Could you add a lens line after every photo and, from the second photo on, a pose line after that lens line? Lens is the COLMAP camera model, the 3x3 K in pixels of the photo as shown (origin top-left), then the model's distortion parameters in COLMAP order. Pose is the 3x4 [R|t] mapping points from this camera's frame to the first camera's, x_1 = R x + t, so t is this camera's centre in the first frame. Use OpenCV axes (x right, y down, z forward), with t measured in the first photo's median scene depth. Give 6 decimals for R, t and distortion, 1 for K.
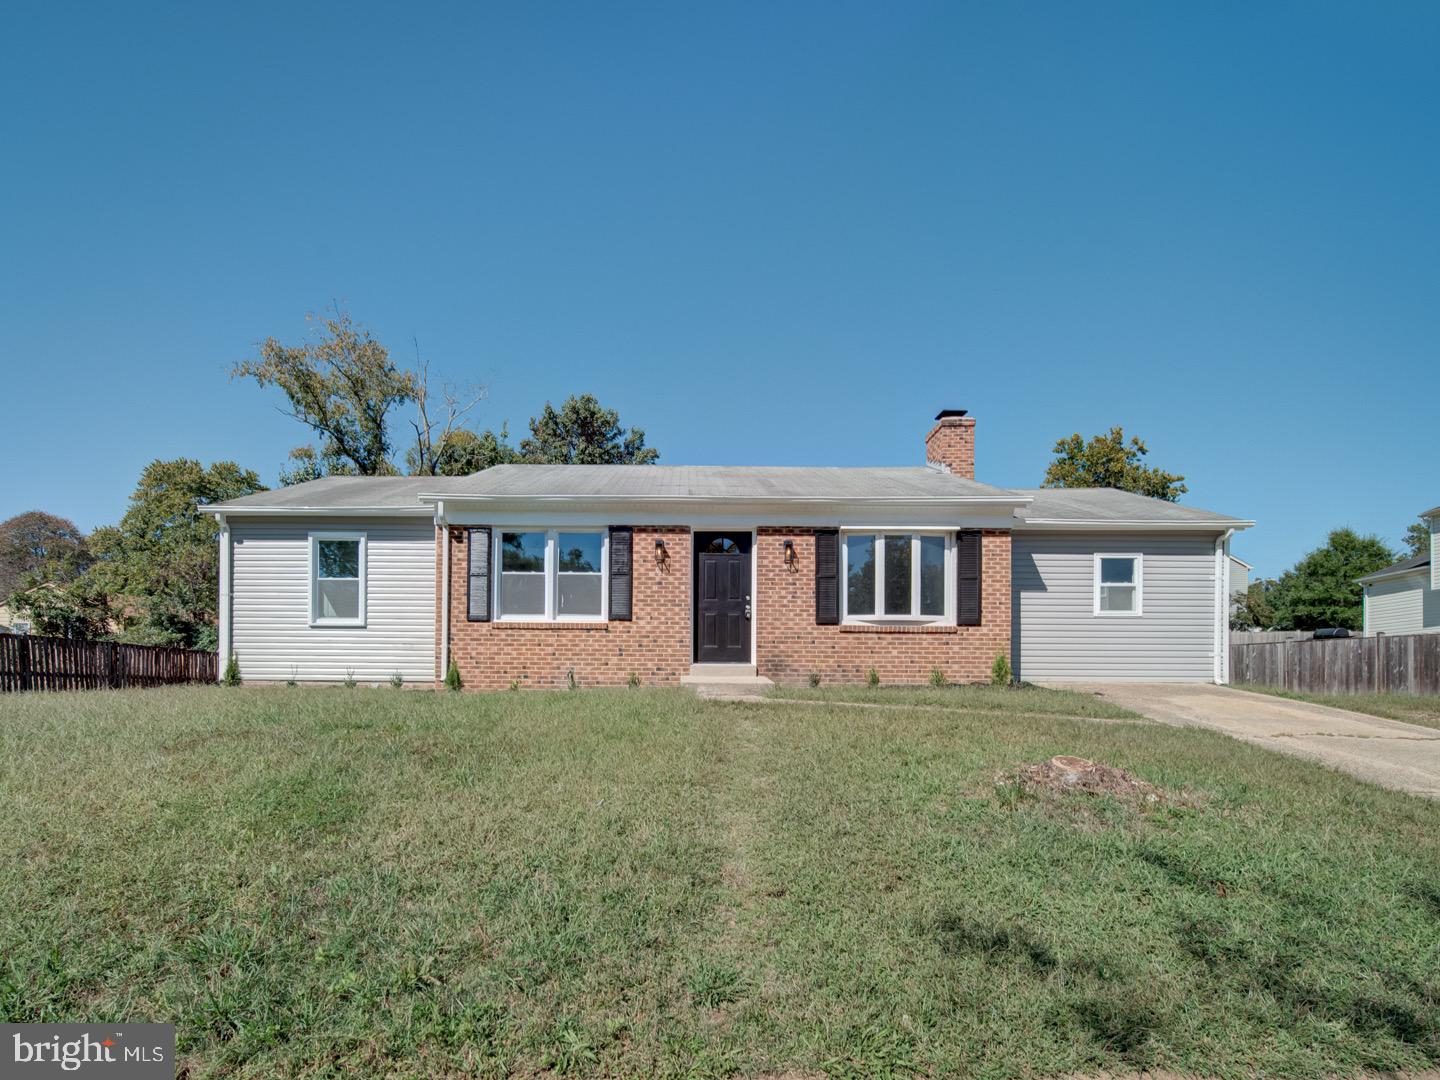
lens RADIAL K [[560.5, 0, 719.9], [0, 560.5, 542.2], [0, 0, 1]] dist [-0.002025, -0.000681]
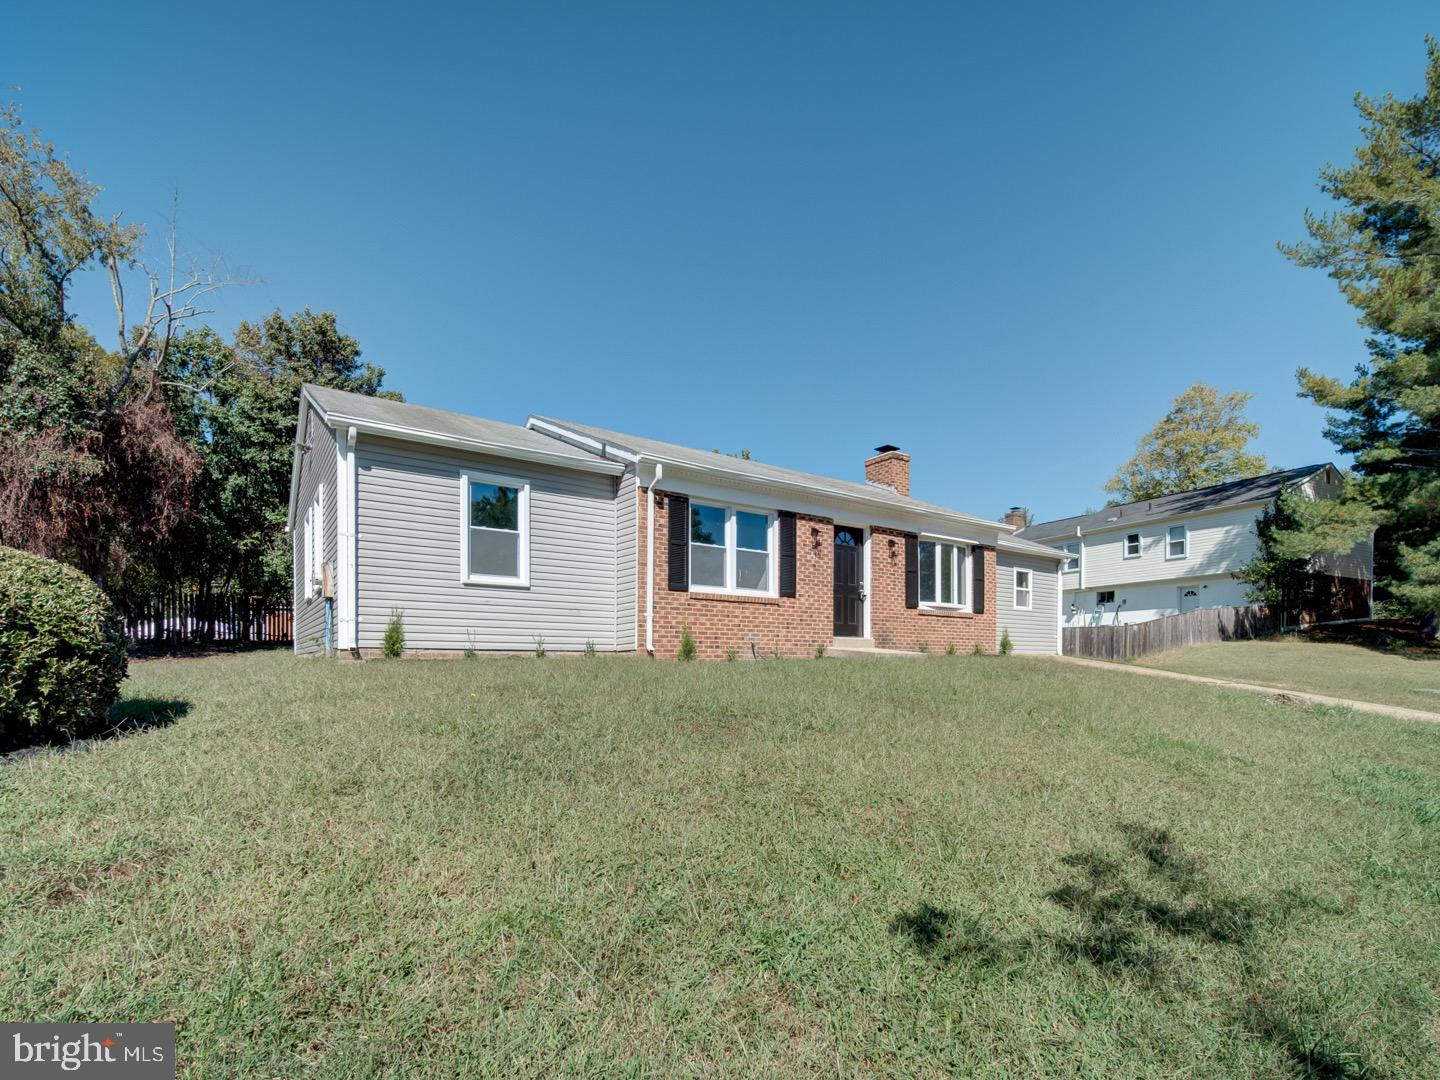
lens RADIAL K [[532.0, 0, 715.9], [0, 532.0, 522.3], [0, 0, 1]] dist [-0.000264, -0.000087]
pose [[0.878728, 0.116841, 0.462801, -0.780676], [-0.117251, 0.992708, -0.027997, 0.038370], [-0.462698, -0.029662, 0.886020, 0.132596]]
